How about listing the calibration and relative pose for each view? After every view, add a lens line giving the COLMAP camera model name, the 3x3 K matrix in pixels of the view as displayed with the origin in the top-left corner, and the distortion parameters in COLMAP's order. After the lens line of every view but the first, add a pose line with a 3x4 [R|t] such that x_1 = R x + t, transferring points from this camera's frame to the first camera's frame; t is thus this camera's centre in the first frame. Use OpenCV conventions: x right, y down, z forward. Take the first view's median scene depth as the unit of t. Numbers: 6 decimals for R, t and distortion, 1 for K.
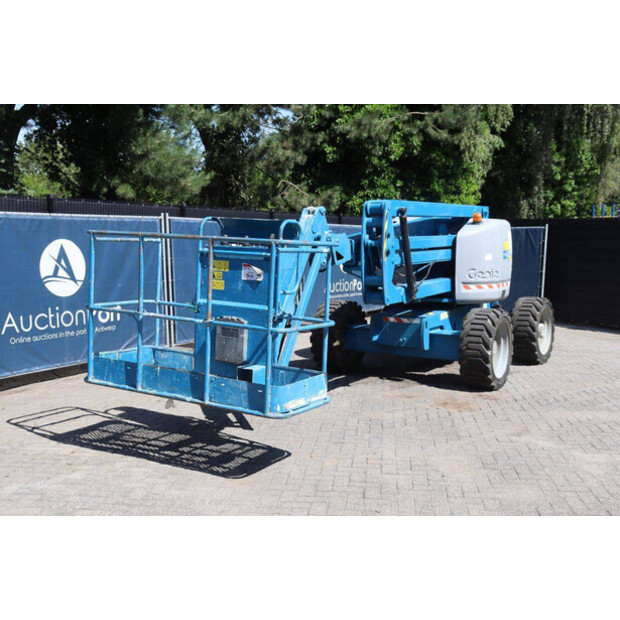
lens RADIAL K [[711.6, 0, 312.0], [0, 711.6, 312.0], [0, 0, 1]] dist [0.004568, 0.000000]
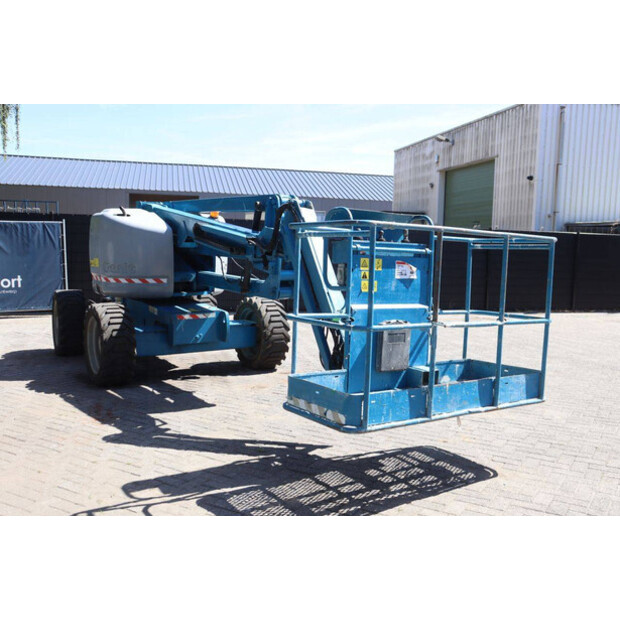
lens RADIAL K [[612.4, 0, 307.0], [0, 612.4, 313.5], [0, 0, 1]] dist [-0.046201, 0.000000]
pose [[0.449239, -0.108053, 0.886853, -0.838440], [0.081414, 0.993480, 0.079803, -0.071782], [-0.889694, 0.036352, 0.455107, 0.730417]]
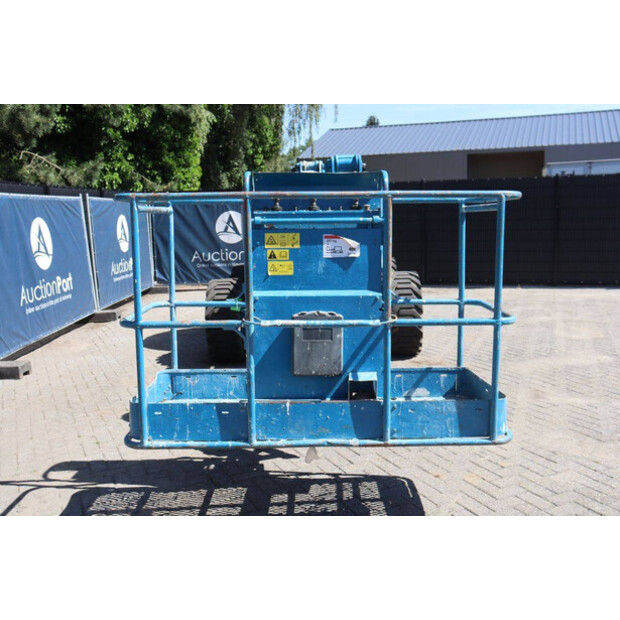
lens RADIAL K [[639.8, 0, 311.5], [0, 639.8, 310.5], [0, 0, 1]] dist [-0.018143, 0.000000]
pose [[0.863967, -0.123744, 0.488108, -0.420023], [0.101297, 0.992229, 0.072249, -0.039872], [-0.493255, -0.012977, 0.869788, 0.440961]]
